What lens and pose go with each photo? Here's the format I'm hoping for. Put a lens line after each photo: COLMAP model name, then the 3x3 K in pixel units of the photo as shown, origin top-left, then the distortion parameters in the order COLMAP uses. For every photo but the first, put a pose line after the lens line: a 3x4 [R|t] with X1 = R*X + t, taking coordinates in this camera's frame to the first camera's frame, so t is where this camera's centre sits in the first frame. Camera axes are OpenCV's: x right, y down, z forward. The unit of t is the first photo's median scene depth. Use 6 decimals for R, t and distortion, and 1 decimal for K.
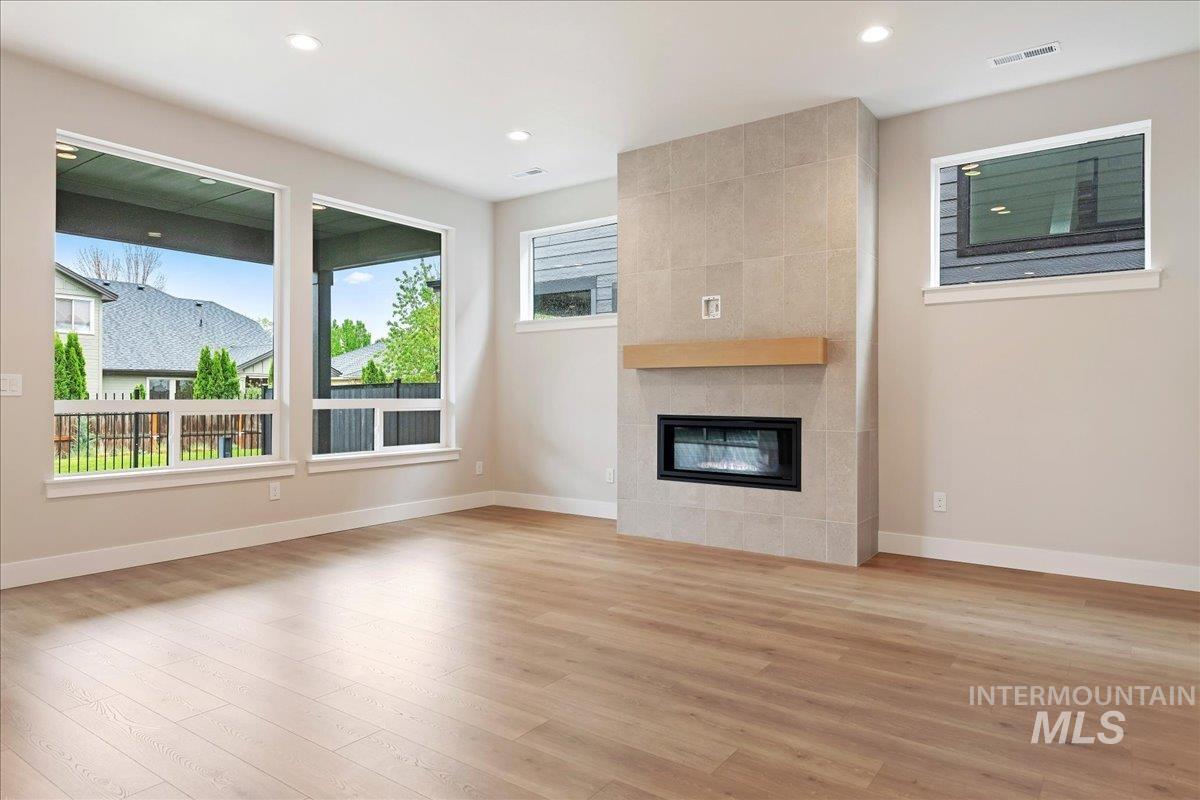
lens RADIAL K [[727.8, 0, 600.0], [0, 727.8, 400.0], [0, 0, 1]] dist [0.026360, 0.000478]
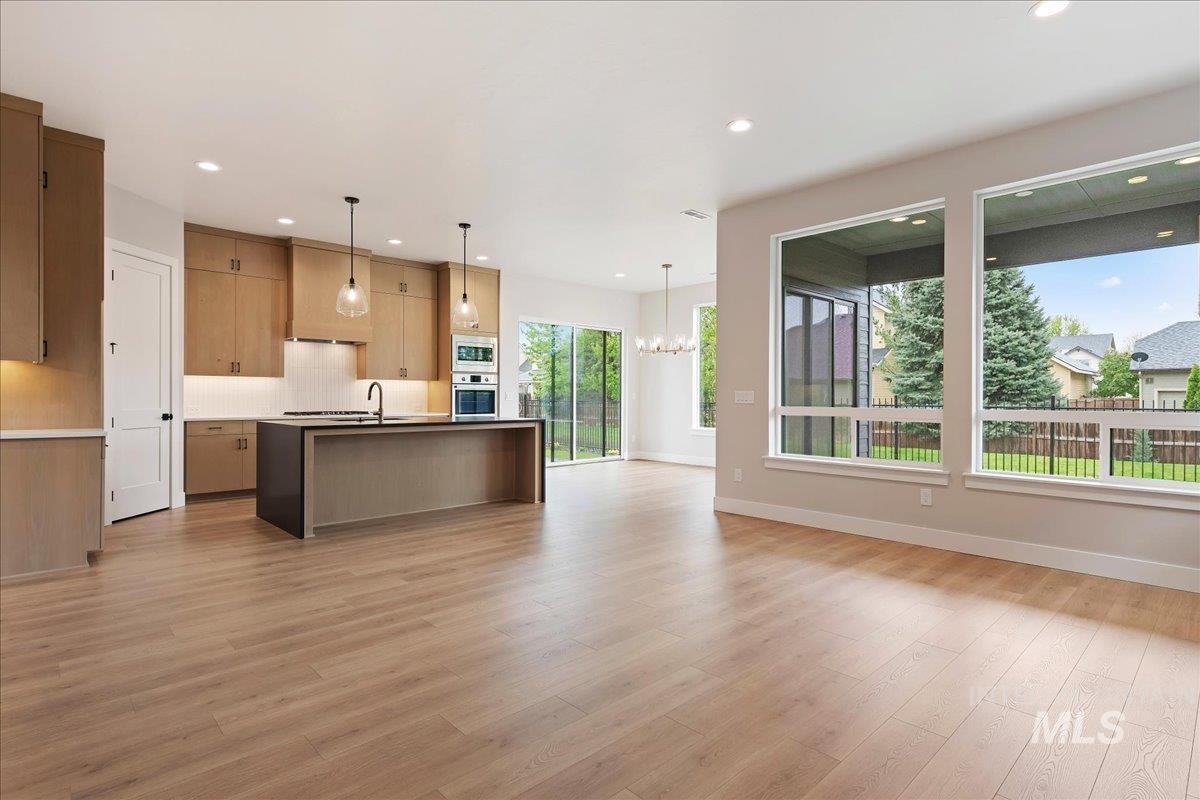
lens RADIAL K [[600.9, 0, 600.0], [0, 600.9, 394.8], [0, 0, 1]] dist [0.016104, -0.000779]
pose [[-0.186264, -0.003856, -0.982492, 0.744598], [-0.010735, 0.999941, -0.001889, -0.021928], [0.982441, 0.010195, -0.186295, 1.078482]]
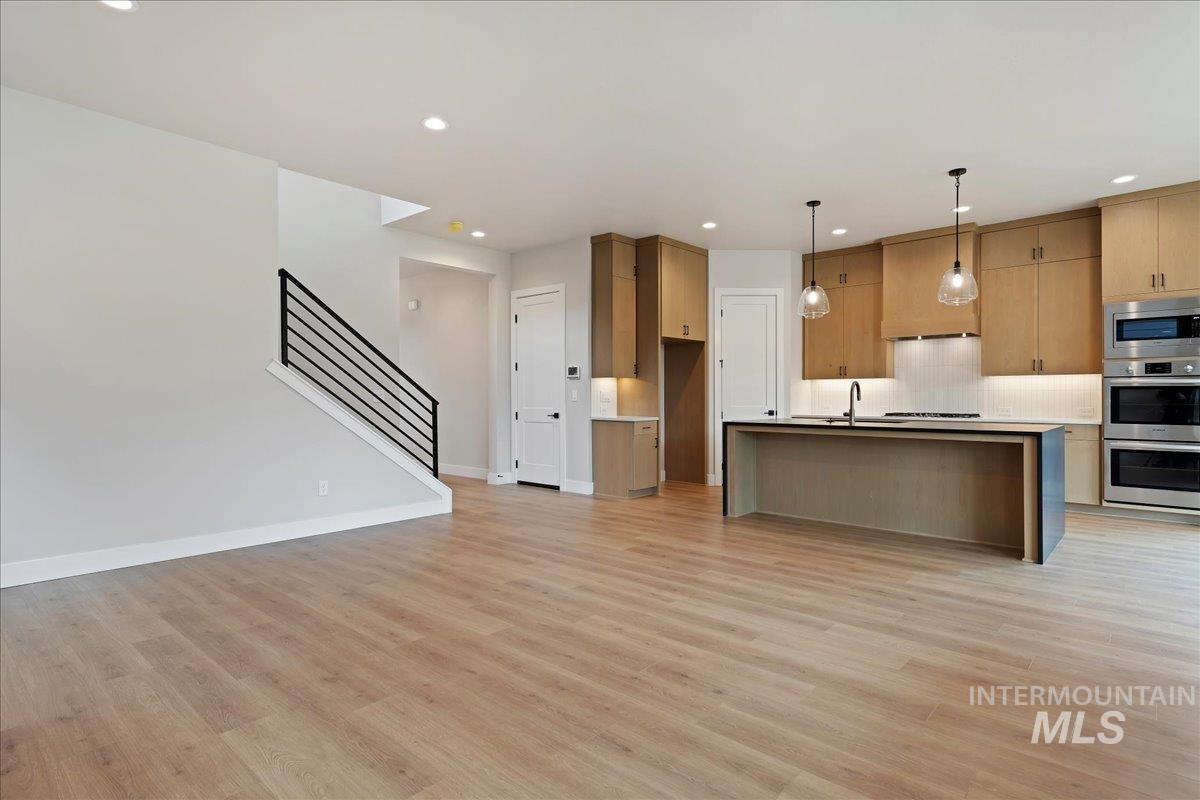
lens RADIAL K [[612.9, 0, 600.0], [0, 612.9, 400.0], [0, 0, 1]] dist [0.028826, 0.000052]
pose [[-0.994708, 0.000540, 0.102739, -0.313447], [0.001987, 0.999900, 0.013984, -0.029497], [-0.102721, 0.014115, -0.994610, 1.854493]]
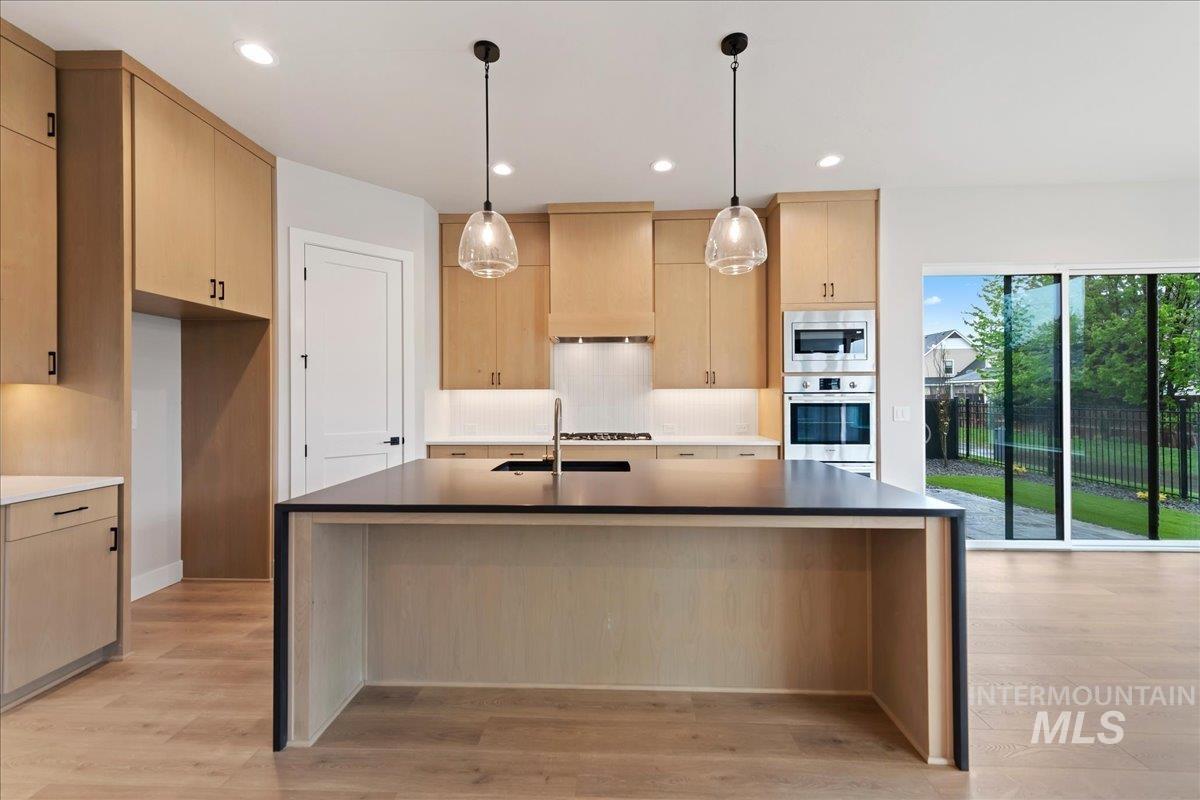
lens RADIAL K [[478.3, 0, 598.3], [0, 478.3, 393.4], [0, 0, 1]] dist [0.008943, -0.000067]
pose [[-0.831890, -0.001243, -0.554939, -0.476793], [-0.001568, 0.999999, 0.000111, -0.062832], [0.554938, 0.000962, -0.831891, 0.765260]]
